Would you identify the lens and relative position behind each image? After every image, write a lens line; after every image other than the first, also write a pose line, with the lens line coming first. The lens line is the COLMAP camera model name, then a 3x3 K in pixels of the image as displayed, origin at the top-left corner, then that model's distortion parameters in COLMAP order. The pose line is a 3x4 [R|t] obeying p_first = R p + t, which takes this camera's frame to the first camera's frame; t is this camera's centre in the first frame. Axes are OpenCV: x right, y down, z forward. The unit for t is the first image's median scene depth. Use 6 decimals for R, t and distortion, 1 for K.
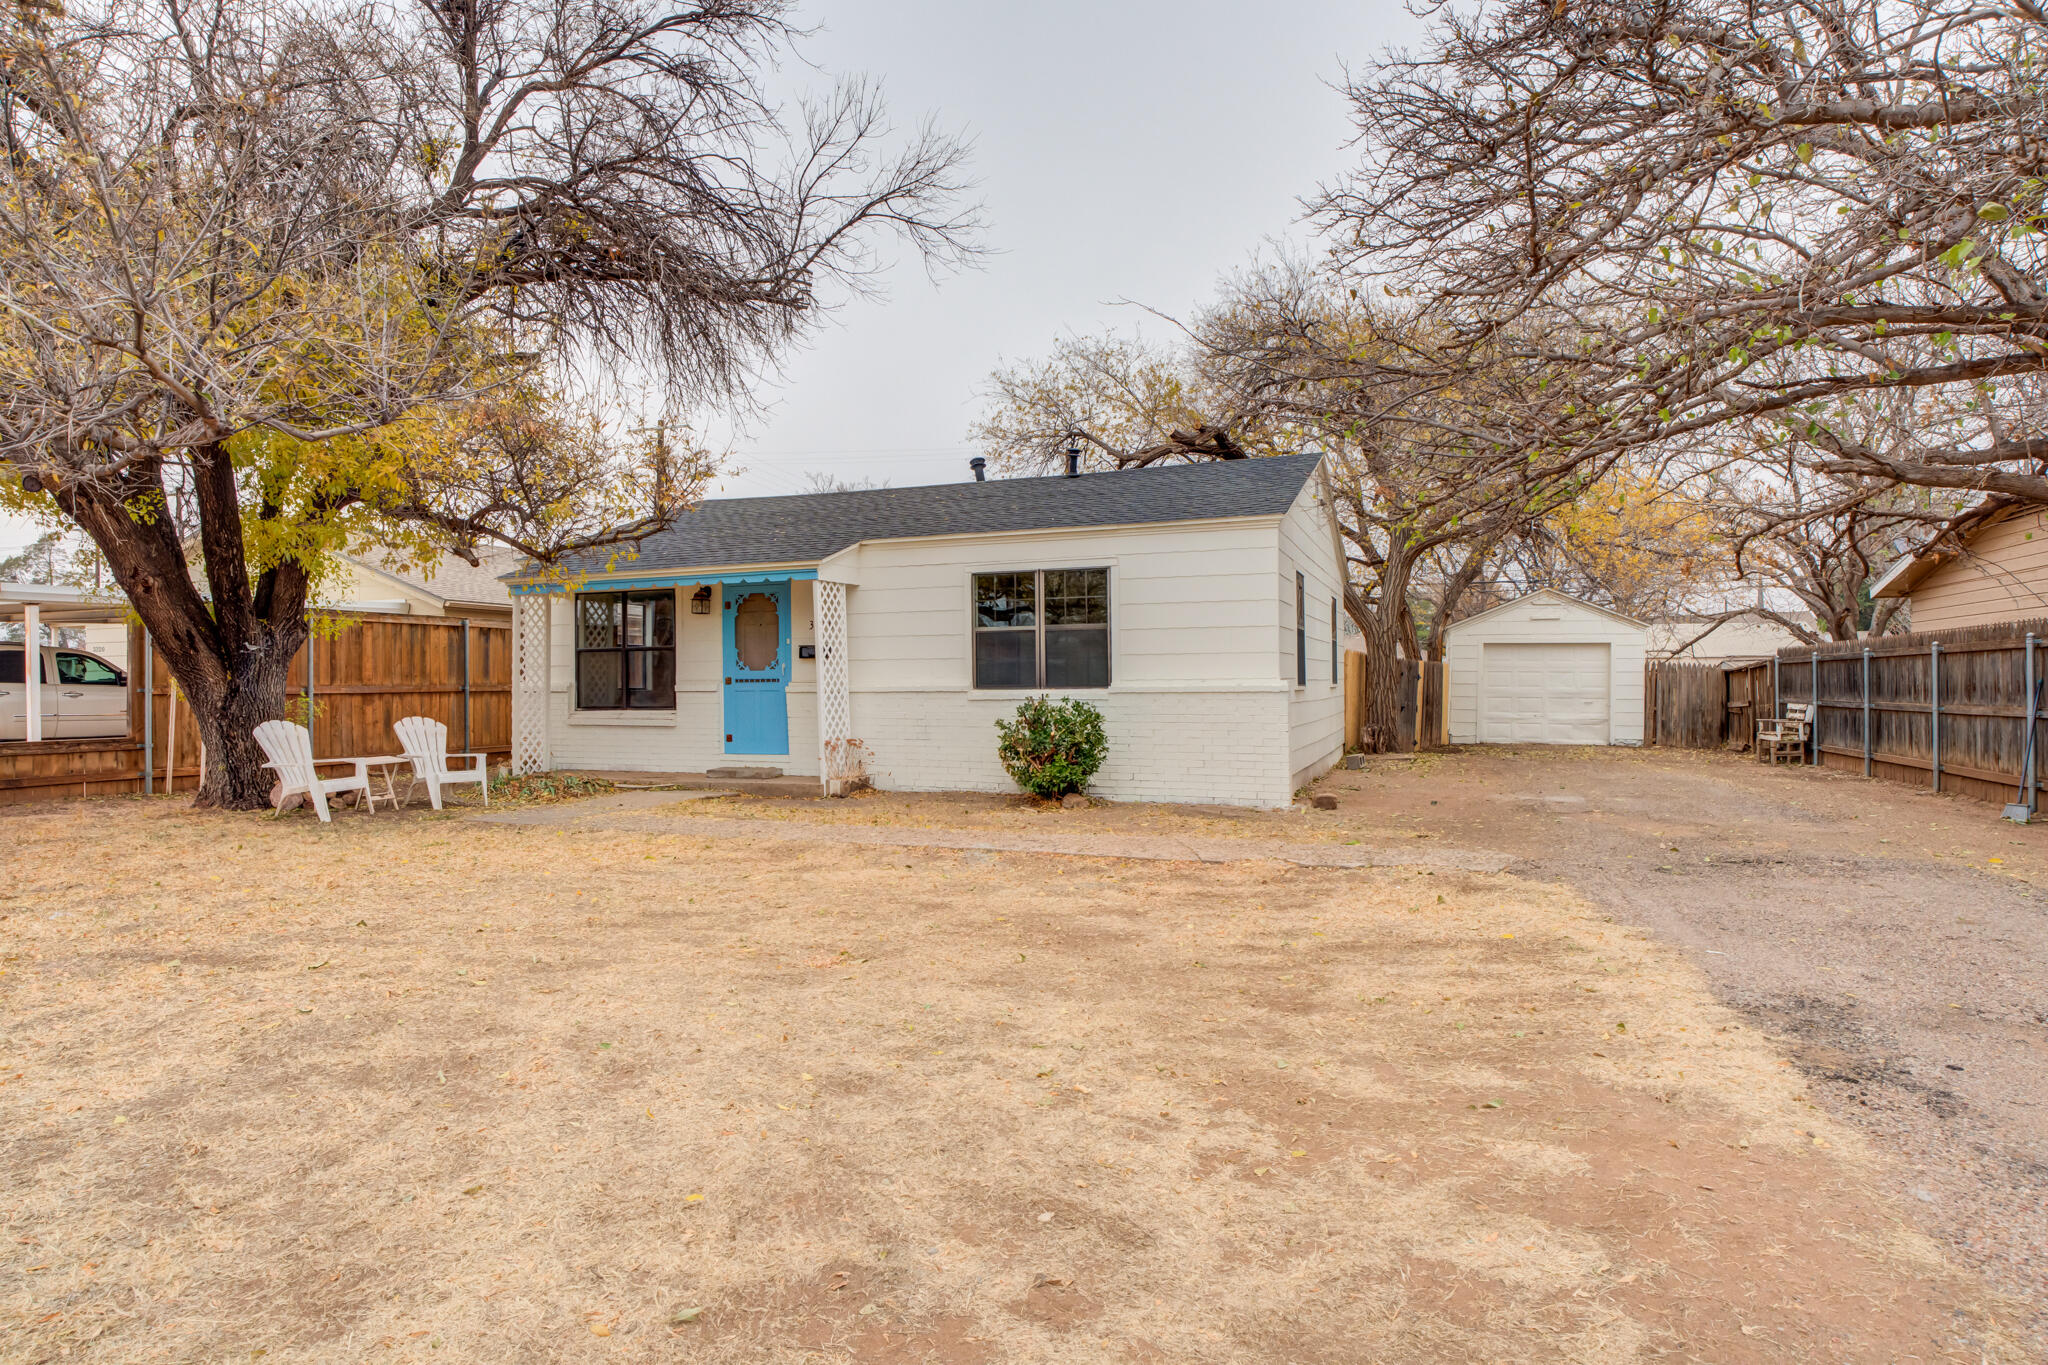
lens RADIAL K [[941.7, 0, 1034.8], [0, 941.7, 705.9], [0, 0, 1]] dist [-0.024161, 0.016423]
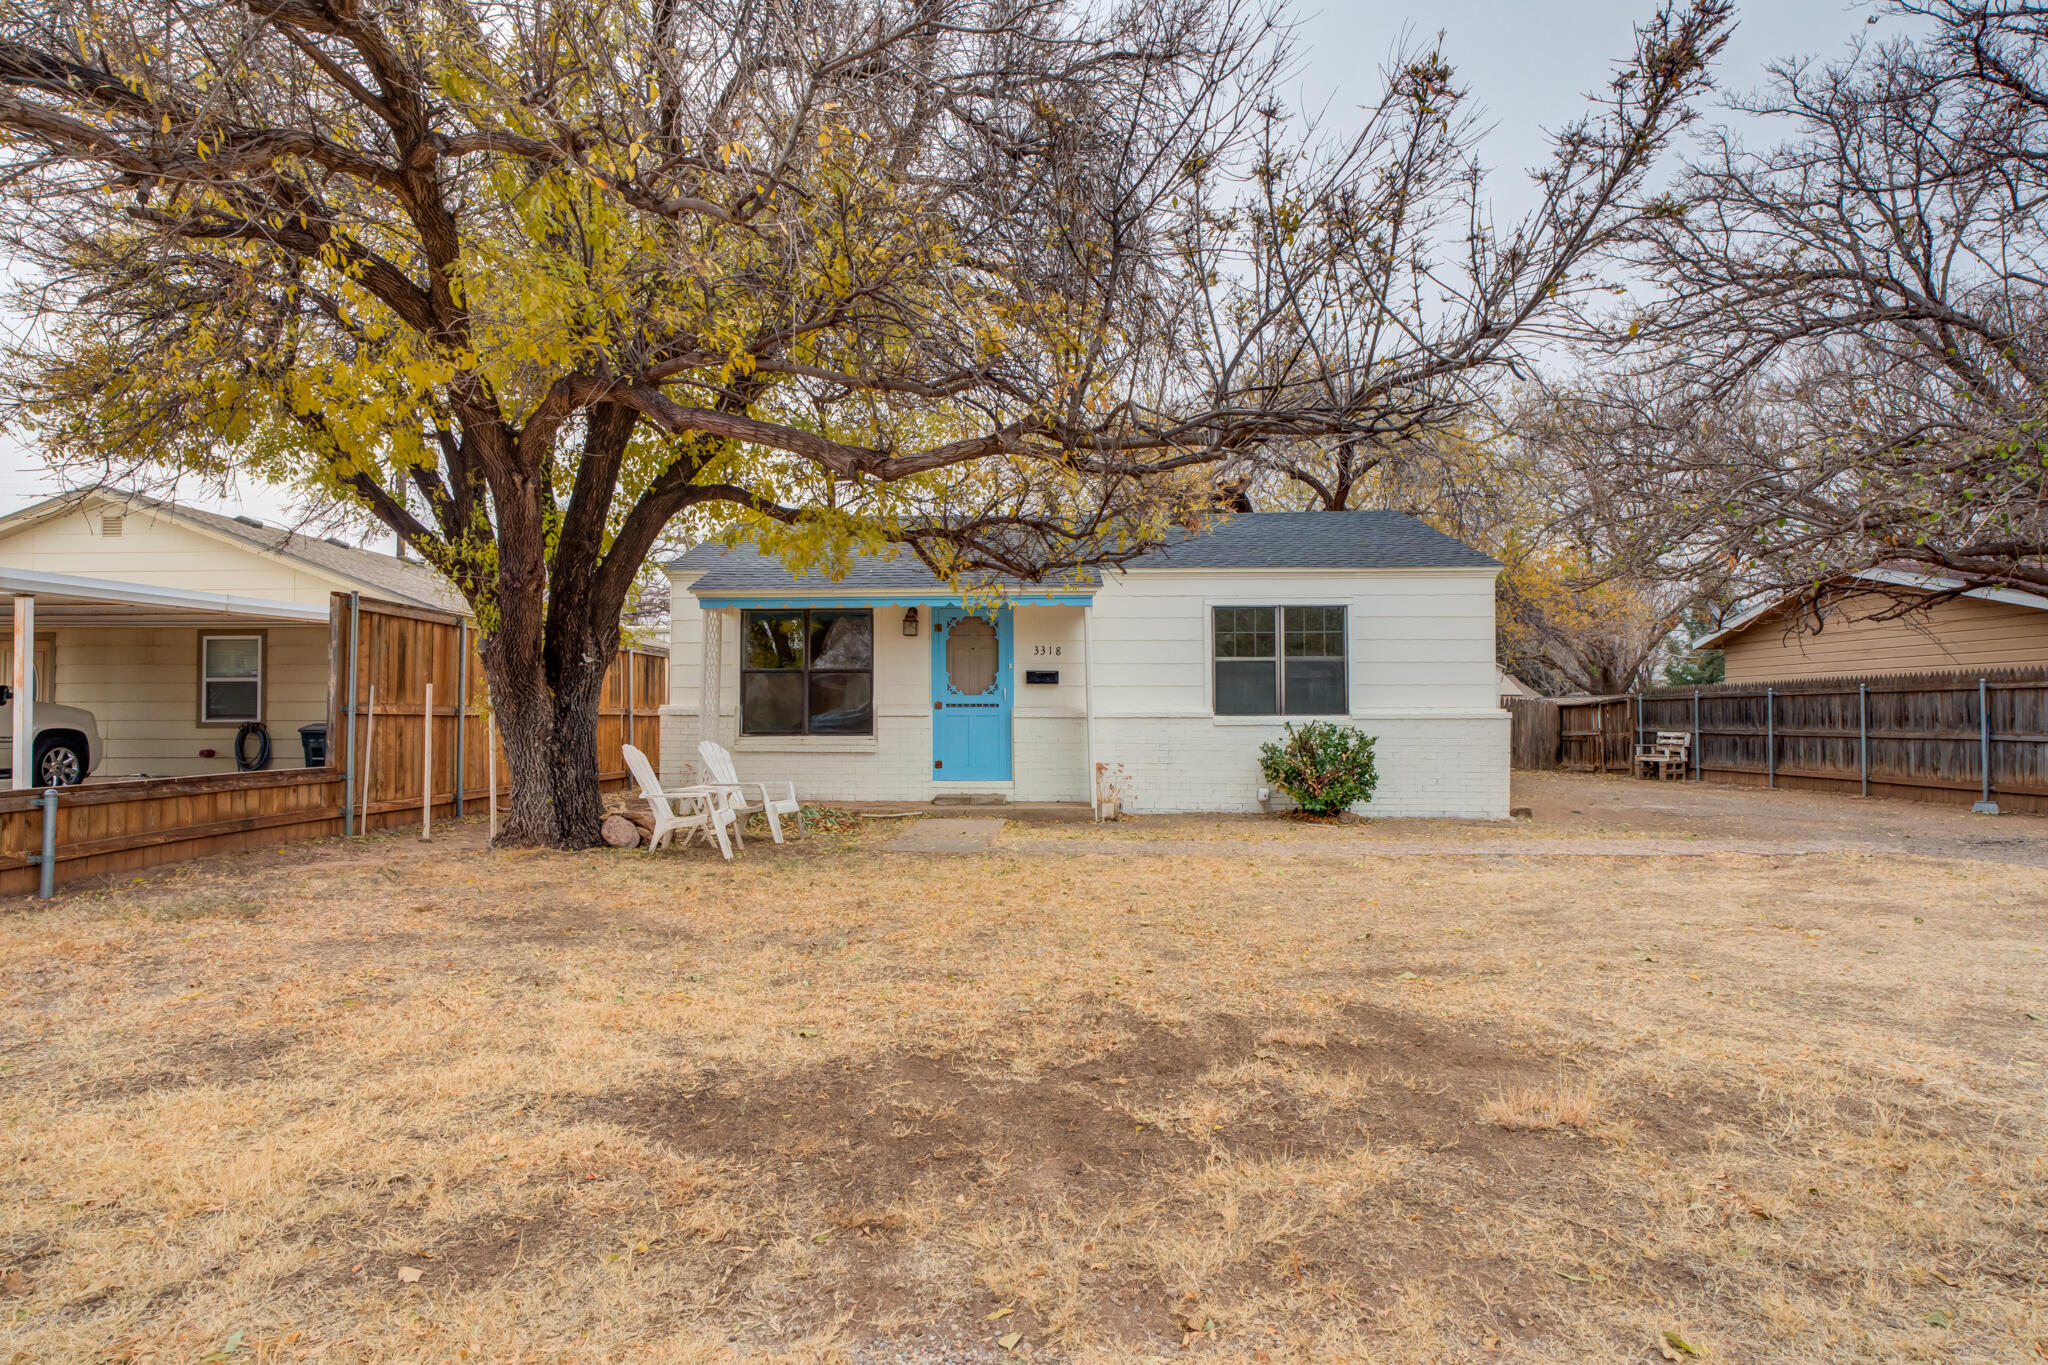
lens RADIAL K [[942.2, 0, 1024.1], [0, 942.2, 691.0], [0, 0, 1]] dist [0.002400, 0.000598]
pose [[0.957476, 0.013779, 0.288183, -0.548759], [0.000683, 0.998748, -0.050023, 0.007651], [-0.288511, 0.048093, 0.956268, 0.043188]]
